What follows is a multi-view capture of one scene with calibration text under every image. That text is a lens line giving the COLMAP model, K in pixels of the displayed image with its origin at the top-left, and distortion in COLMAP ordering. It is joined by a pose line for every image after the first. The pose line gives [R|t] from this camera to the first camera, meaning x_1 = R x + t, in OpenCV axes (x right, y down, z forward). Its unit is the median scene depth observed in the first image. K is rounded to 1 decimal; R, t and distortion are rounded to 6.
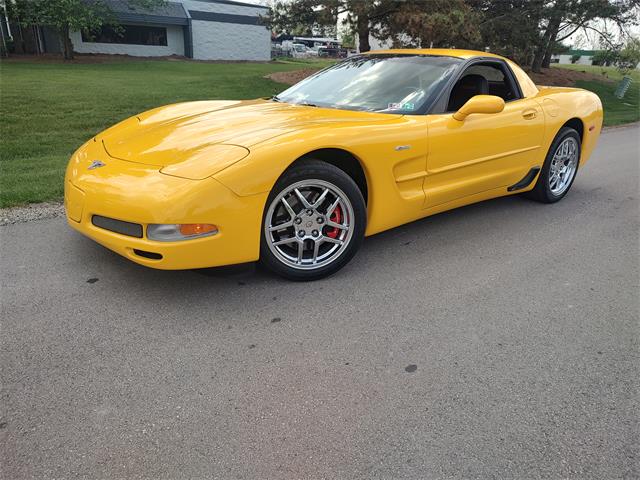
lens RADIAL K [[468.8, 0, 320.0], [0, 468.8, 240.0], [0, 0, 1]] dist [0.008348, -0.002898]
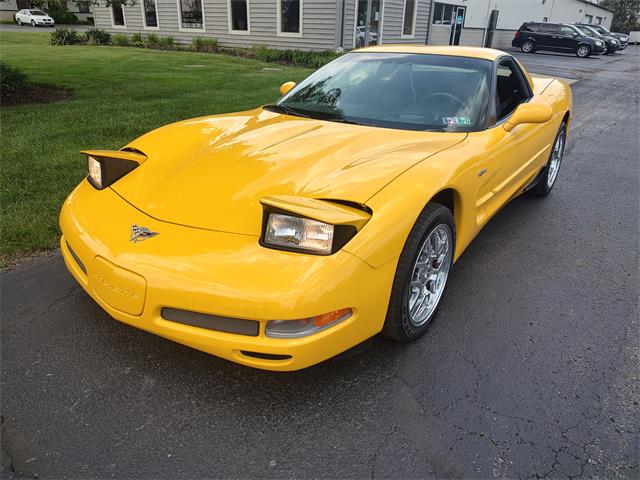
lens RADIAL K [[468.8, 0, 320.0], [0, 468.8, 240.0], [0, 0, 1]] dist [0.008348, -0.002898]
pose [[0.966053, -0.115247, 0.231215, -0.323509], [0.100970, 0.992230, 0.072703, -0.151811], [-0.237797, -0.046889, 0.970182, 0.173819]]
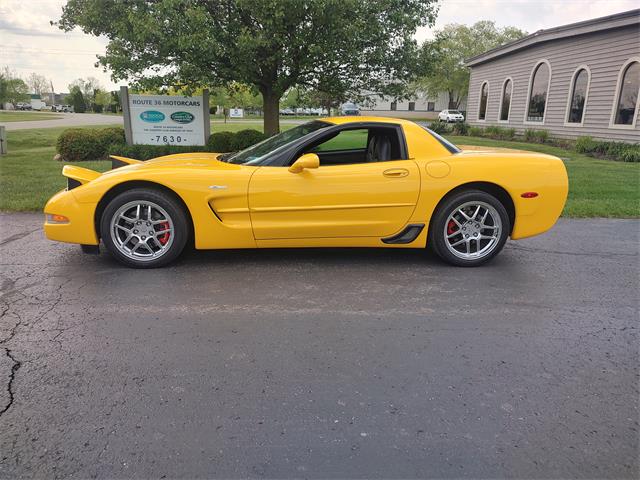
lens RADIAL K [[467.5, 0, 320.0], [0, 467.5, 240.0], [0, 0, 1]] dist [0.021970, -0.002064]
pose [[0.834077, 0.128998, -0.536353, 1.086283], [-0.196545, 0.977962, -0.070436, -0.007332], [0.515447, 0.164166, 0.841049, 0.026251]]
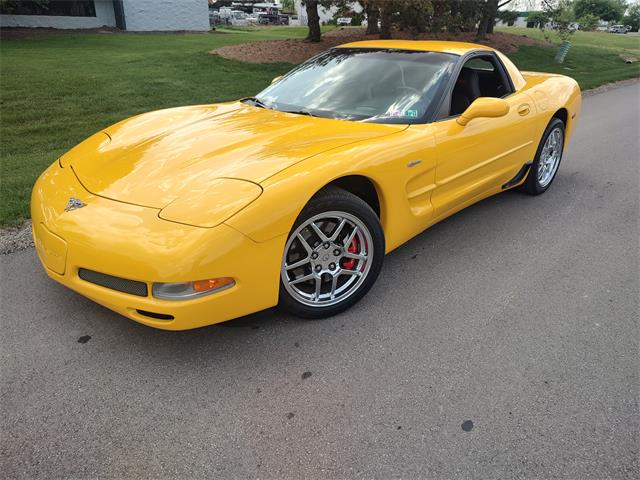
lens RADIAL K [[468.8, 0, 320.0], [0, 468.8, 240.0], [0, 0, 1]] dist [0.008348, -0.002898]
pose [[0.992678, -0.066118, 0.101090, -0.104381], [0.059538, 0.995990, 0.066774, -0.109129], [-0.105099, -0.060267, 0.992634, 0.080415]]
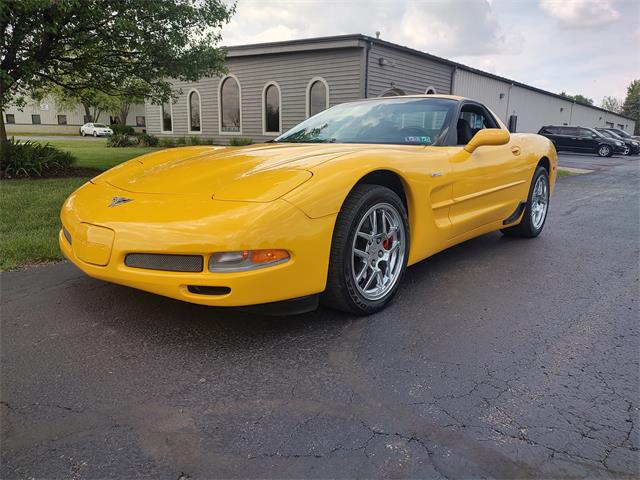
lens RADIAL K [[468.8, 0, 320.0], [0, 468.8, 240.0], [0, 0, 1]] dist [0.008348, -0.002898]
pose [[0.981997, -0.057792, 0.179838, -0.233433], [0.085270, 0.985149, -0.149030, 0.062892], [-0.168555, 0.161681, 0.972342, 0.086851]]
